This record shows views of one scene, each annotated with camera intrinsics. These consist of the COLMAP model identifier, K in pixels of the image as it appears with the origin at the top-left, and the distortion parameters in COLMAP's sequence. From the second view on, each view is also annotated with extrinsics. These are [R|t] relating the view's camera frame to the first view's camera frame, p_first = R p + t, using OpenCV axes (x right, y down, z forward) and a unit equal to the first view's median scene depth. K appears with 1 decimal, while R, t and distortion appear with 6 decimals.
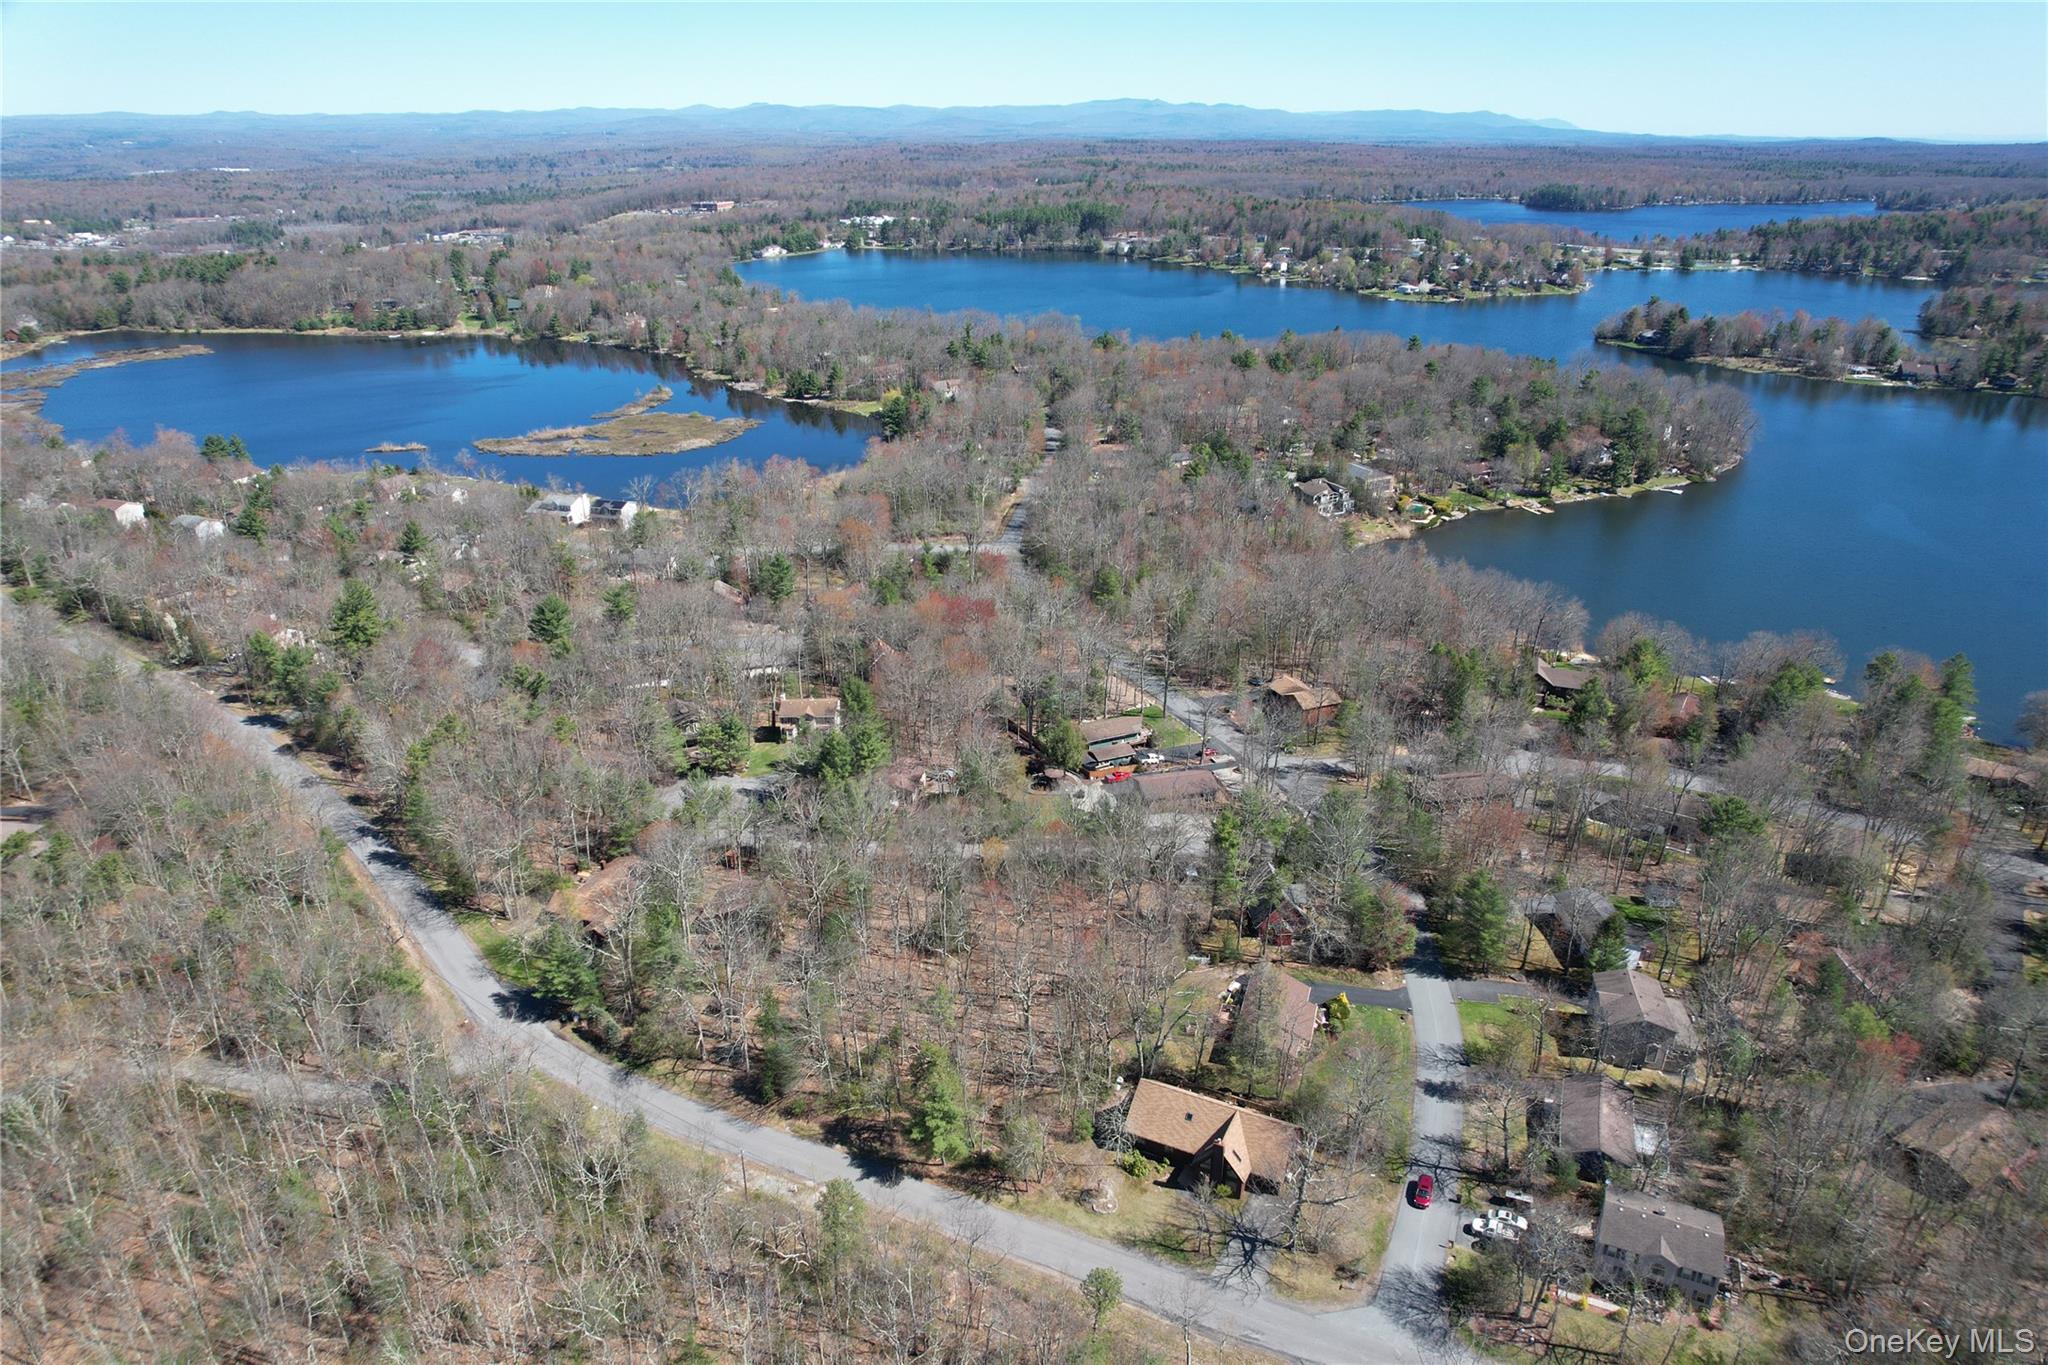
lens RADIAL K [[1354.1, 0, 1058.2], [0, 1354.1, 687.2], [0, 0, 1]] dist [-0.087852, 0.083134]
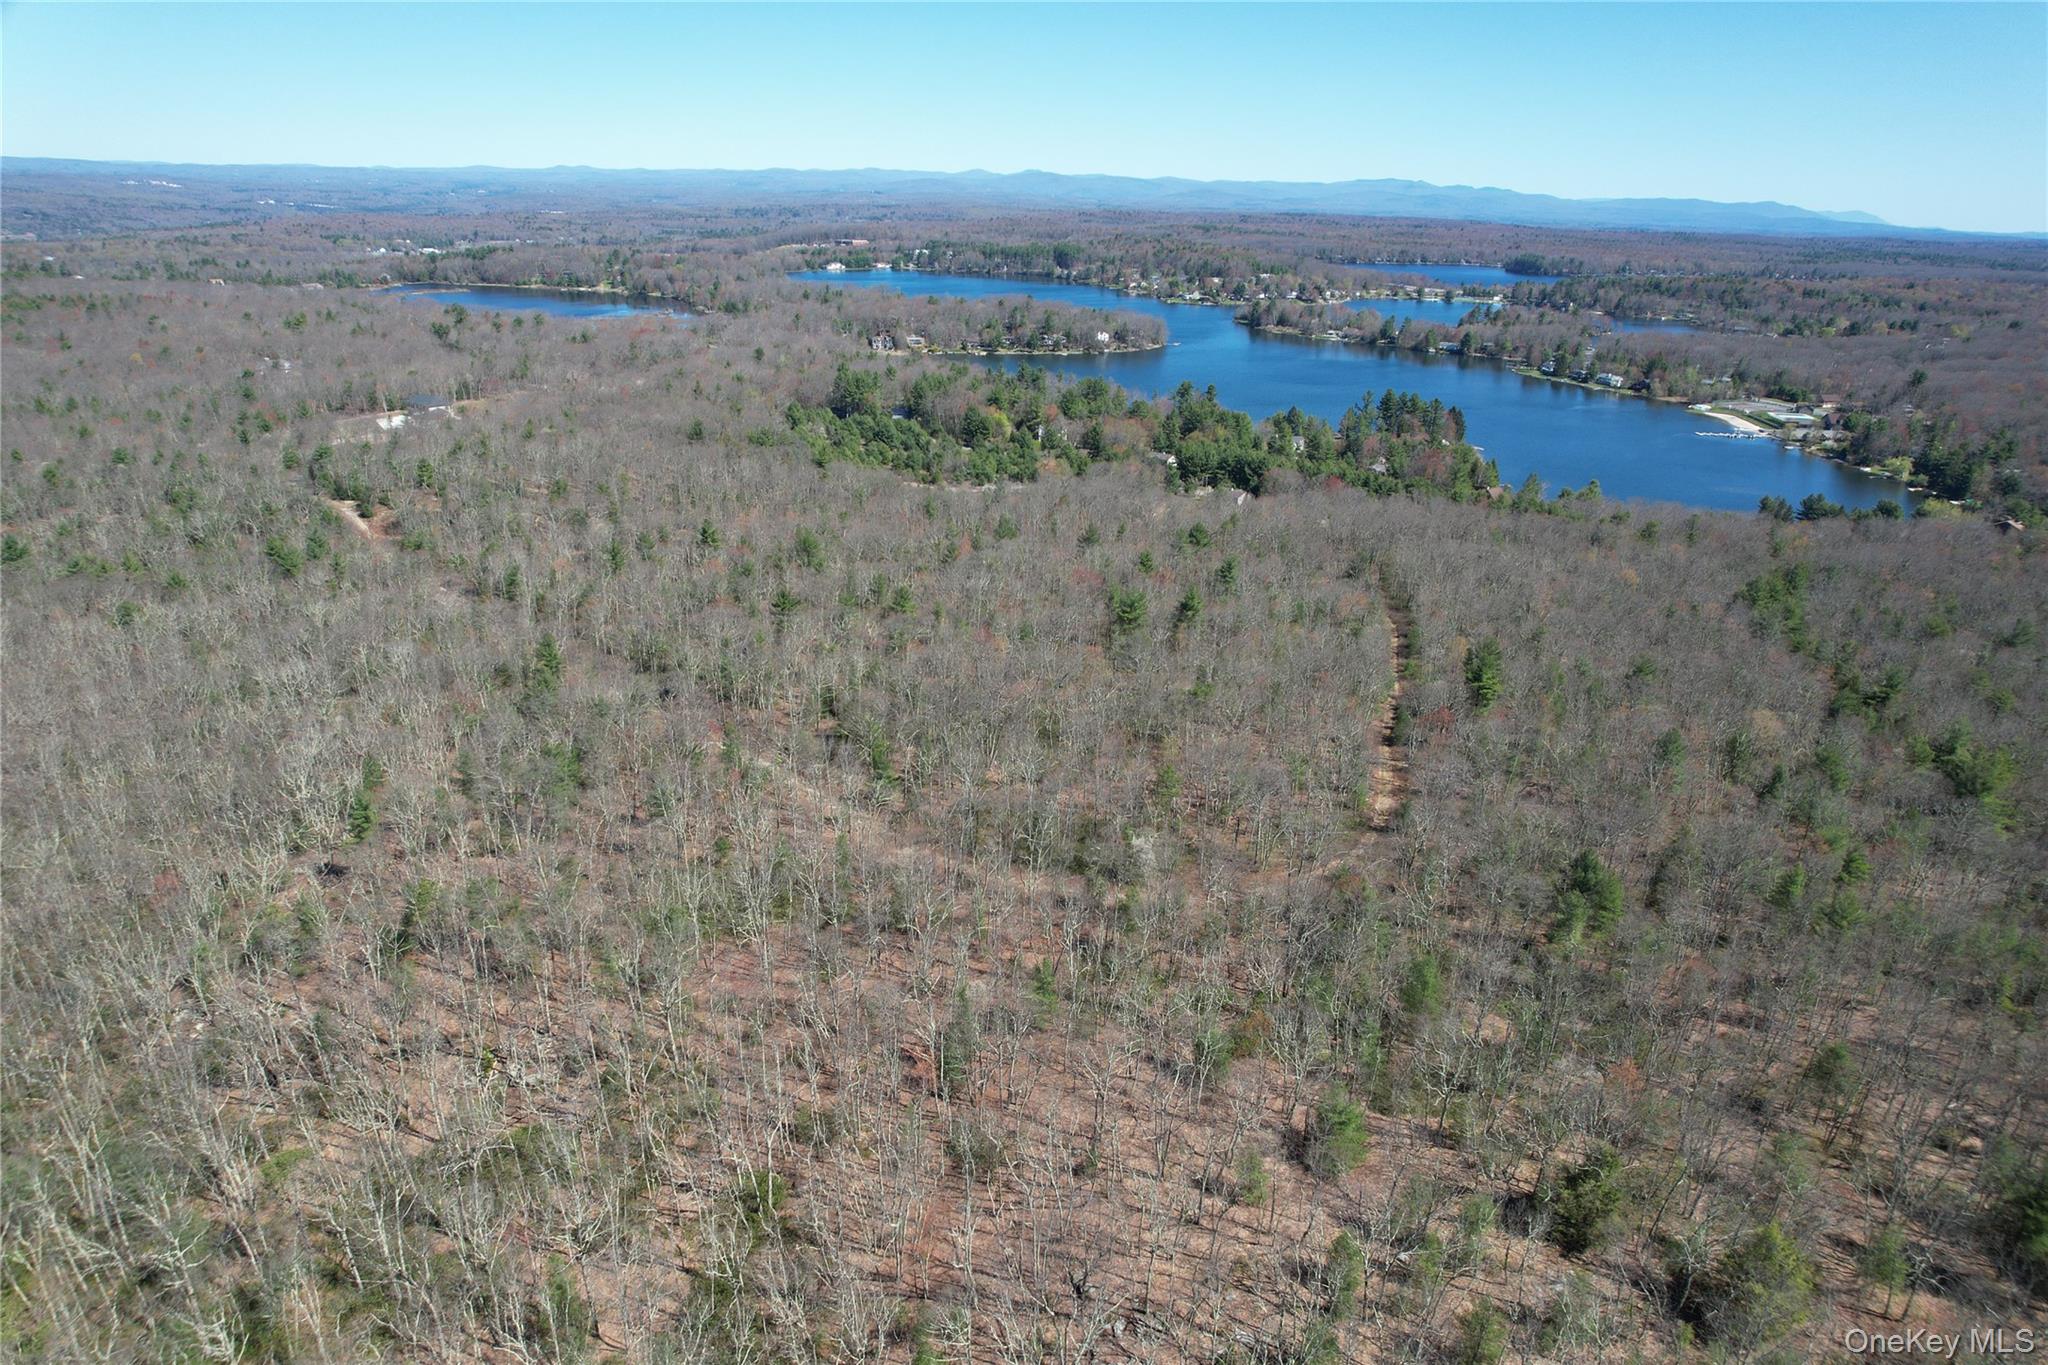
lens RADIAL K [[1354.1, 0, 1058.2], [0, 1354.1, 687.2], [0, 0, 1]] dist [-0.087852, 0.083134]
pose [[0.981206, 0.092066, -0.169584, 0.315162], [-0.100040, 0.994216, -0.039075, 0.168972], [0.165006, 0.055306, 0.984741, -0.392743]]
